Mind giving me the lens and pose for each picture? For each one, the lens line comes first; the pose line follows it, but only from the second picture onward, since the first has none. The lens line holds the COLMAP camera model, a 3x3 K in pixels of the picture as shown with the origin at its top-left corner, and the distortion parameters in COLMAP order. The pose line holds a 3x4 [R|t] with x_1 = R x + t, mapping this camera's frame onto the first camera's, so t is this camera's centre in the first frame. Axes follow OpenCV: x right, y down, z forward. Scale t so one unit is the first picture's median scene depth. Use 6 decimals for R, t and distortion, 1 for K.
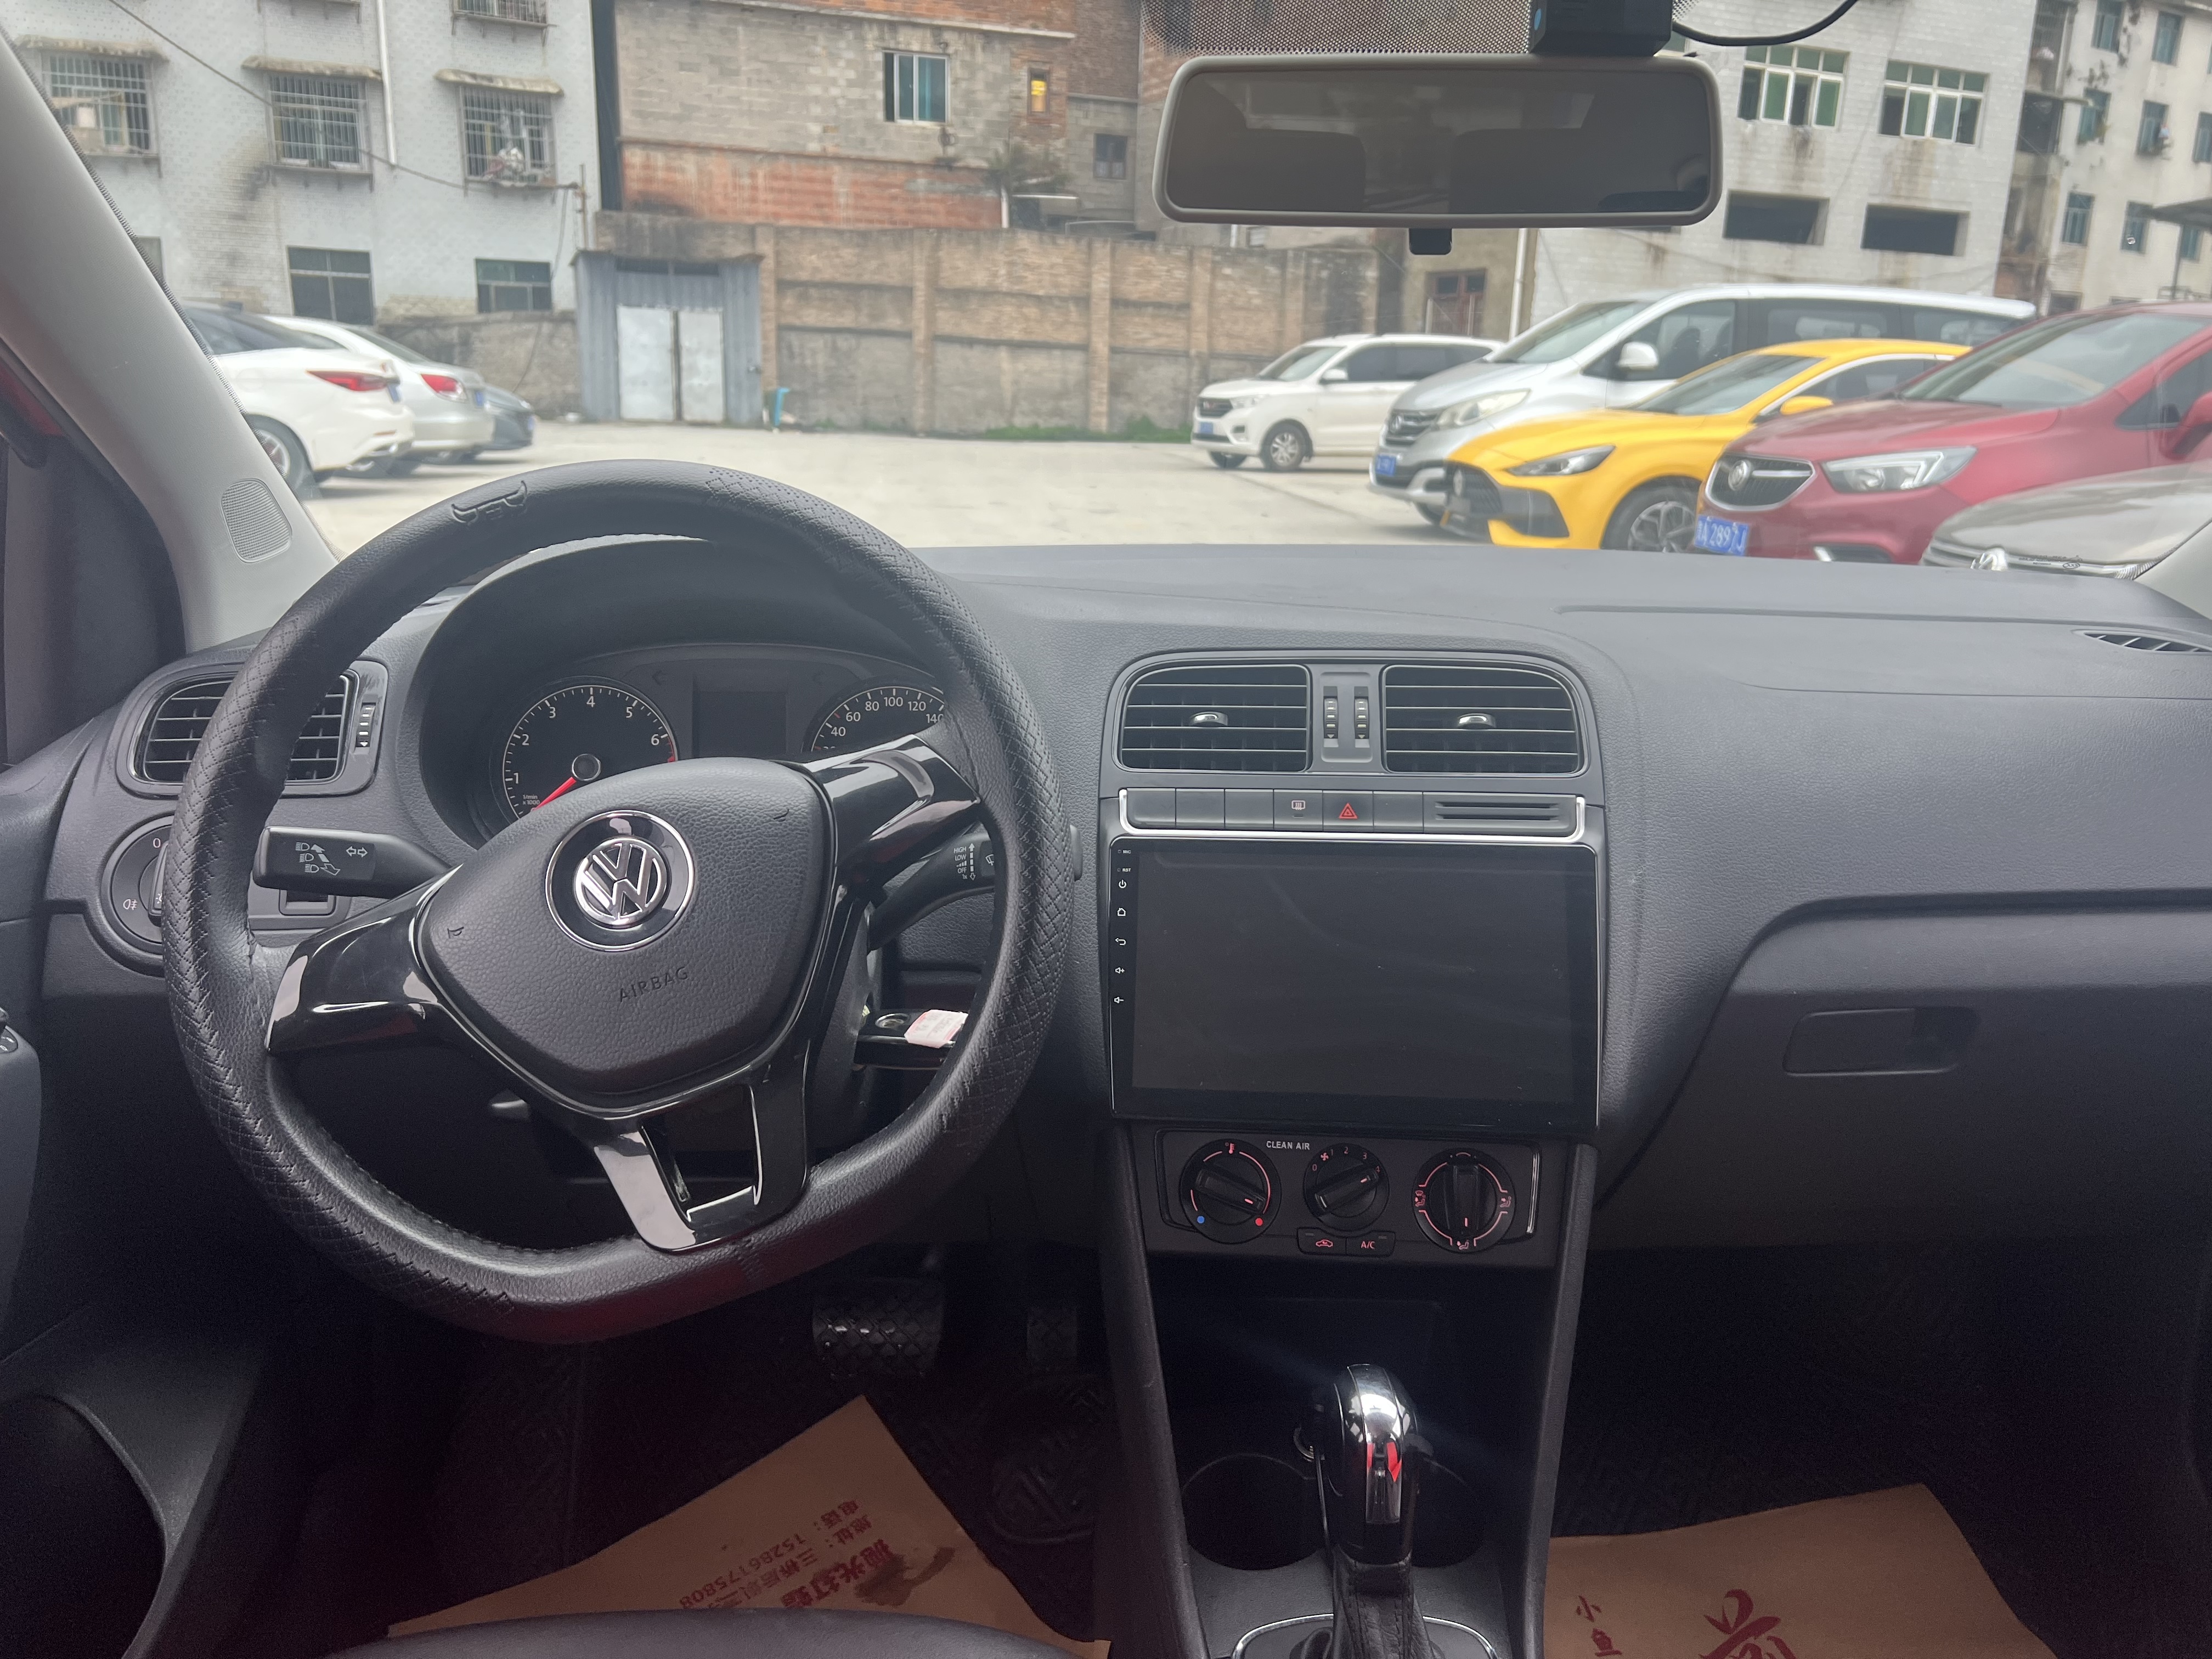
lens RADIAL K [[1681.4, 0, 1113.9], [0, 1681.4, 790.9], [0, 0, 1]] dist [0.025348, -0.035584]
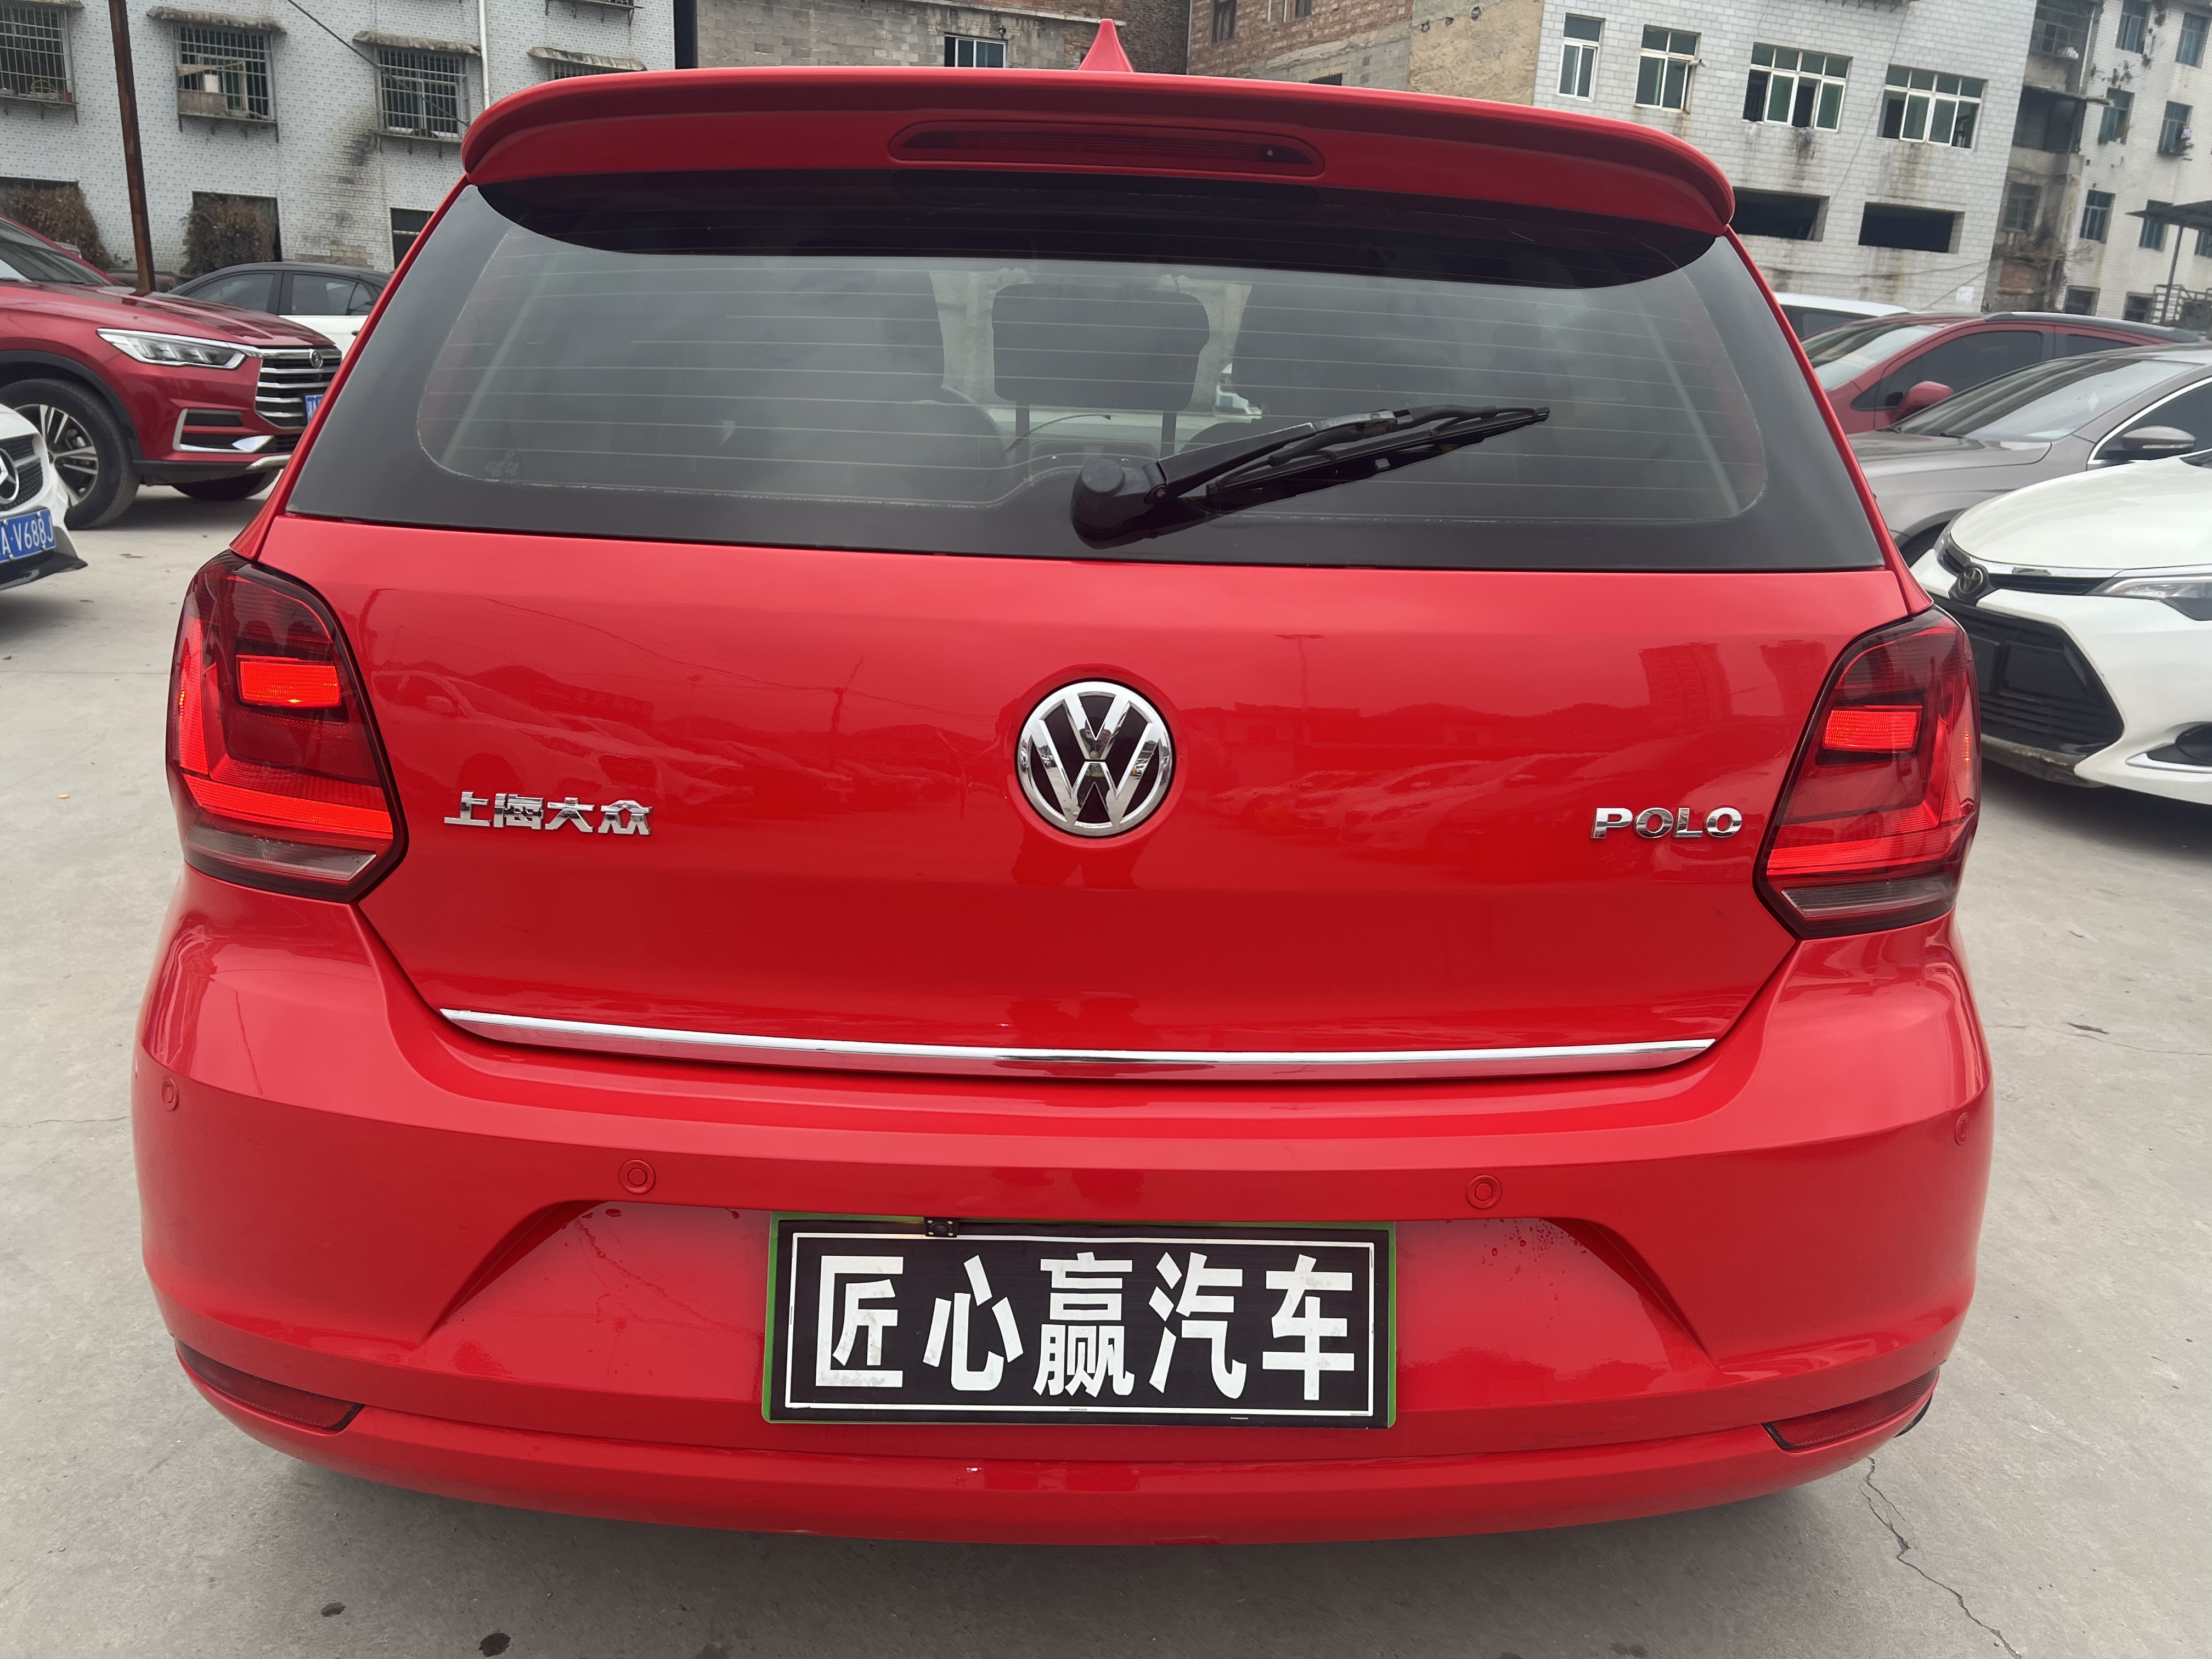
lens RADIAL K [[1709.3, 0, 1106.0], [0, 1709.3, 829.5], [0, 0, 1]] dist [0.079335, -0.095623]
pose [[0.999105, 0.032018, -0.027630, 0.012176], [-0.031142, 0.999016, 0.031588, 0.026040], [0.028614, -0.030699, 0.999119, -0.112434]]
